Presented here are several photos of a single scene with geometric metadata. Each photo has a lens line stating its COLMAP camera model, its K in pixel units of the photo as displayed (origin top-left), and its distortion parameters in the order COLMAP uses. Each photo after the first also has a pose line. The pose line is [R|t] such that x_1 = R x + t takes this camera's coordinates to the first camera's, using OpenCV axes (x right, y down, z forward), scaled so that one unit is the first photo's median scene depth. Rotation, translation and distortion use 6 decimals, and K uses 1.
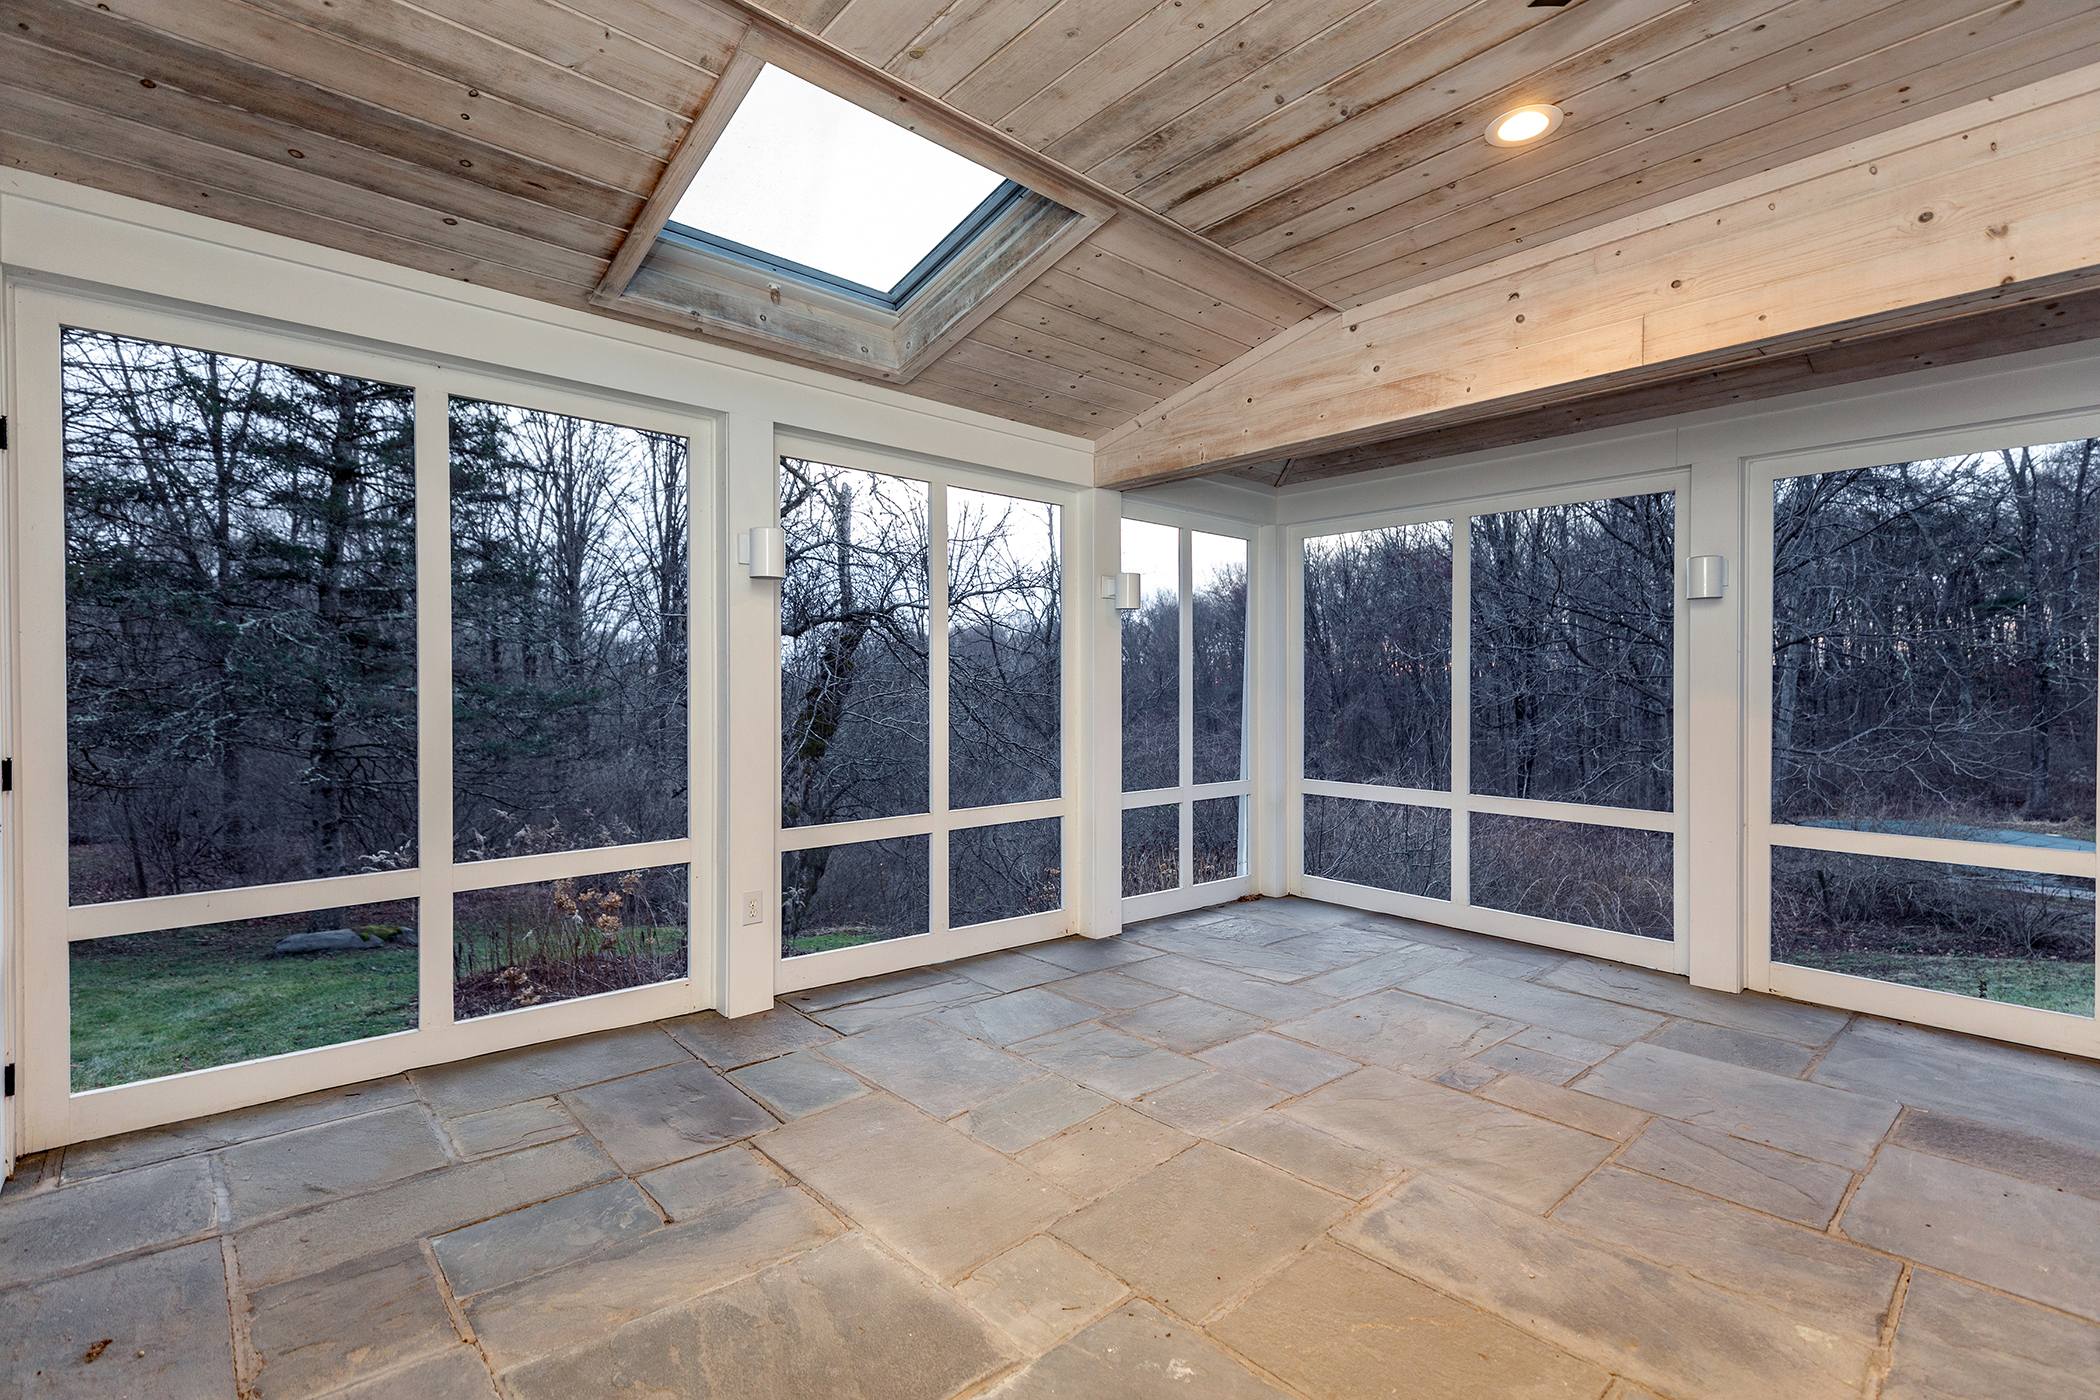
lens RADIAL K [[932.6, 0, 1050.0], [0, 932.6, 700.0], [0, 0, 1]] dist [0.002276, -0.000032]
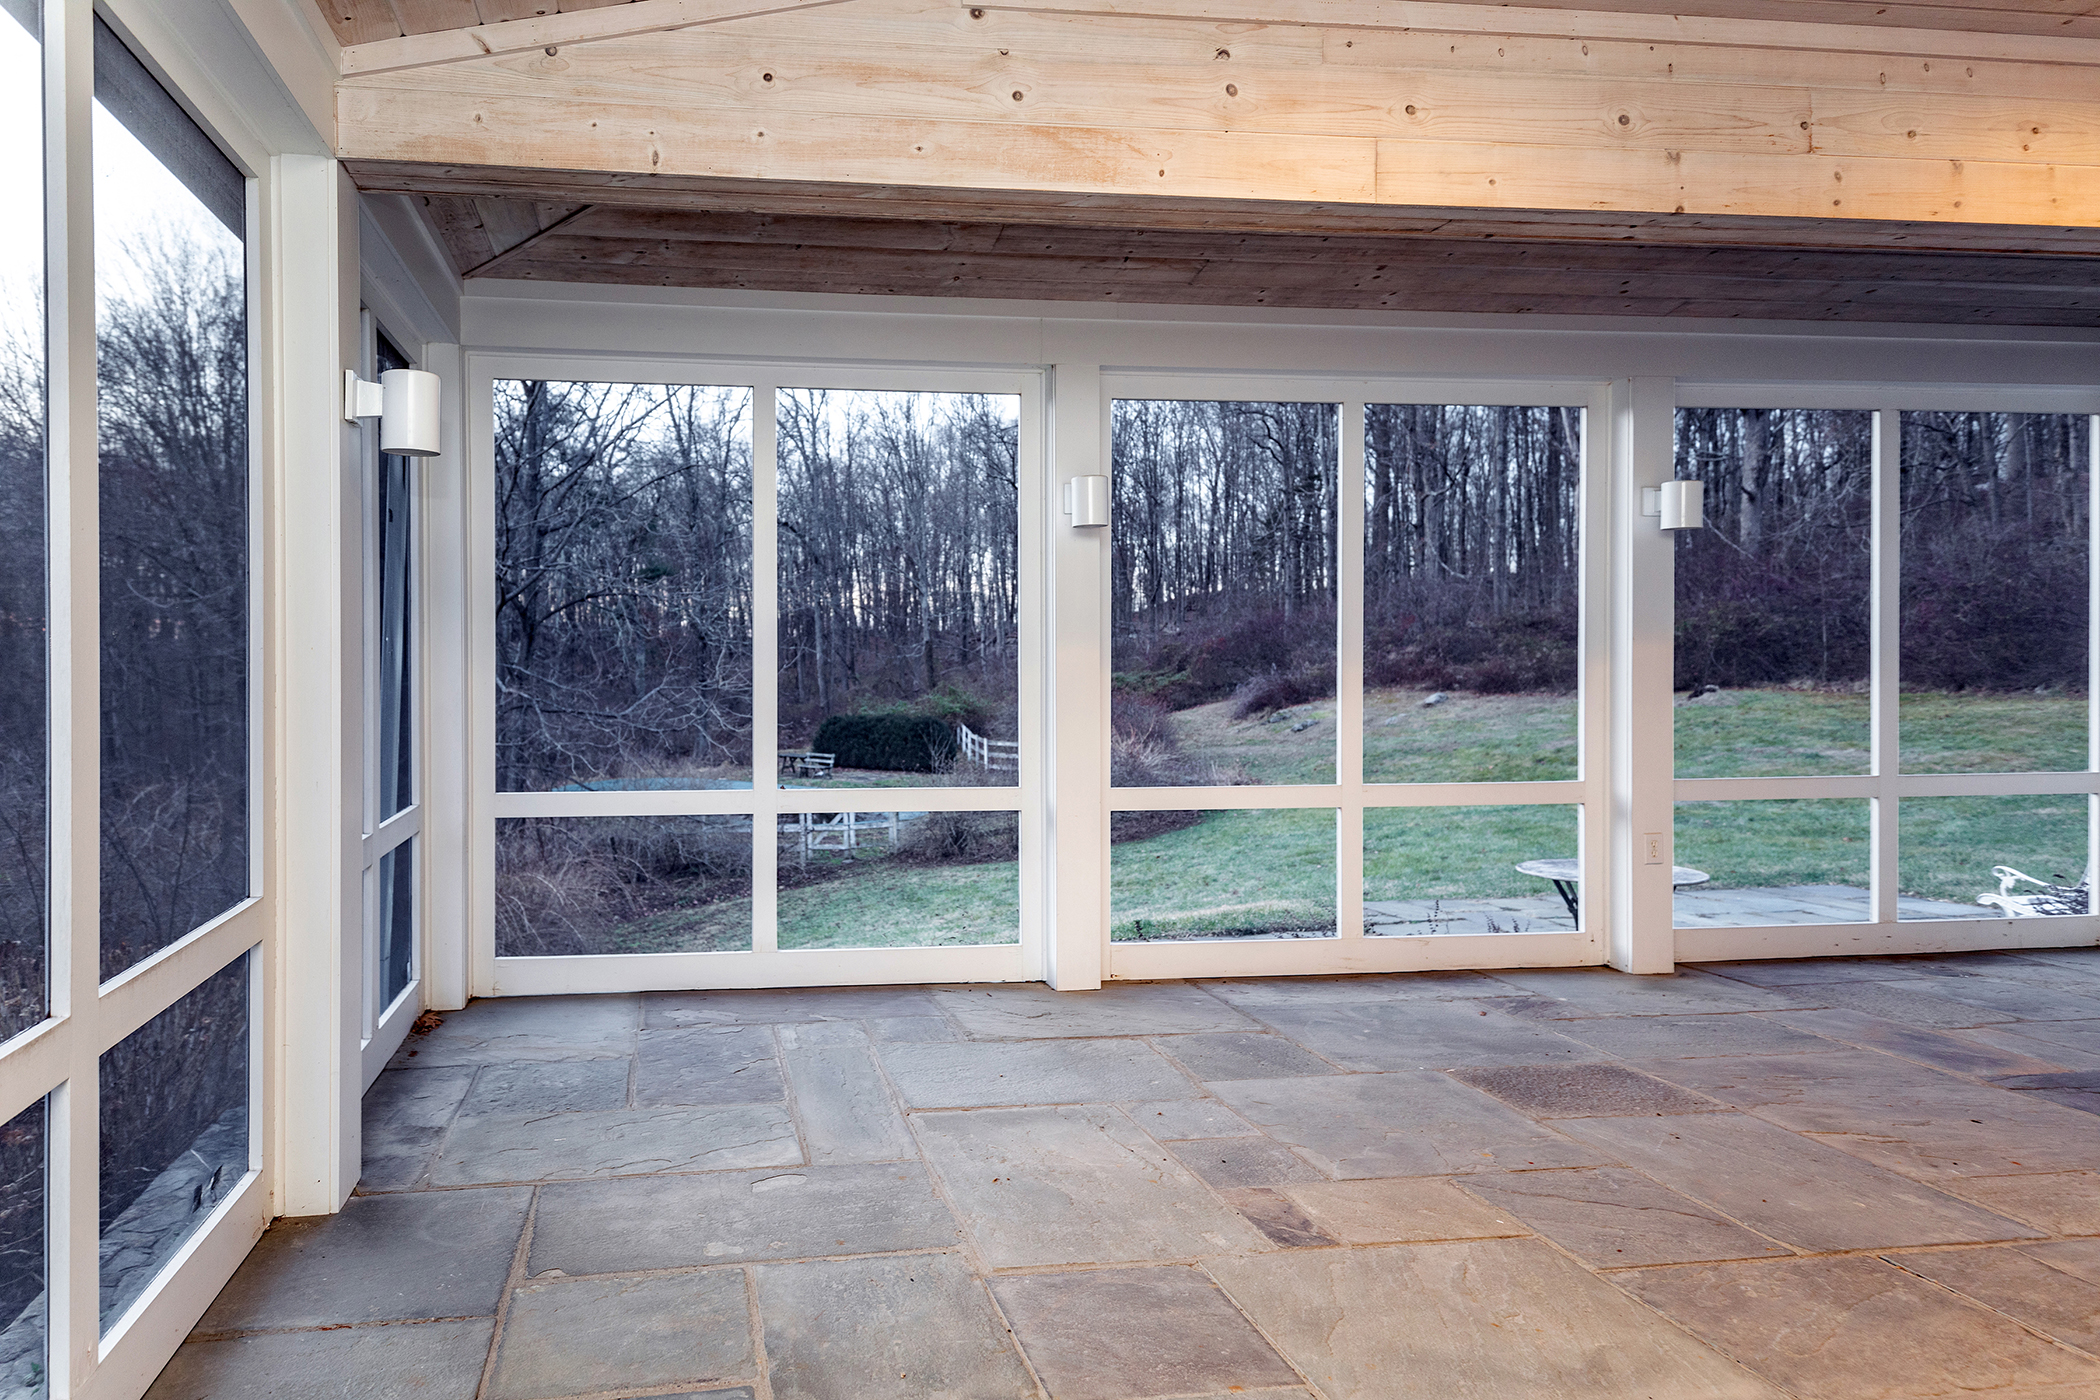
lens RADIAL K [[1226.2, 0, 1051.4], [0, 1226.2, 651.8], [0, 0, 1]] dist [0.046864, -0.025781]
pose [[0.585609, -0.008742, 0.810547, -0.287661], [0.016122, 0.999870, -0.000864, 0.005702], [-0.810433, 0.013574, 0.585674, 0.516090]]
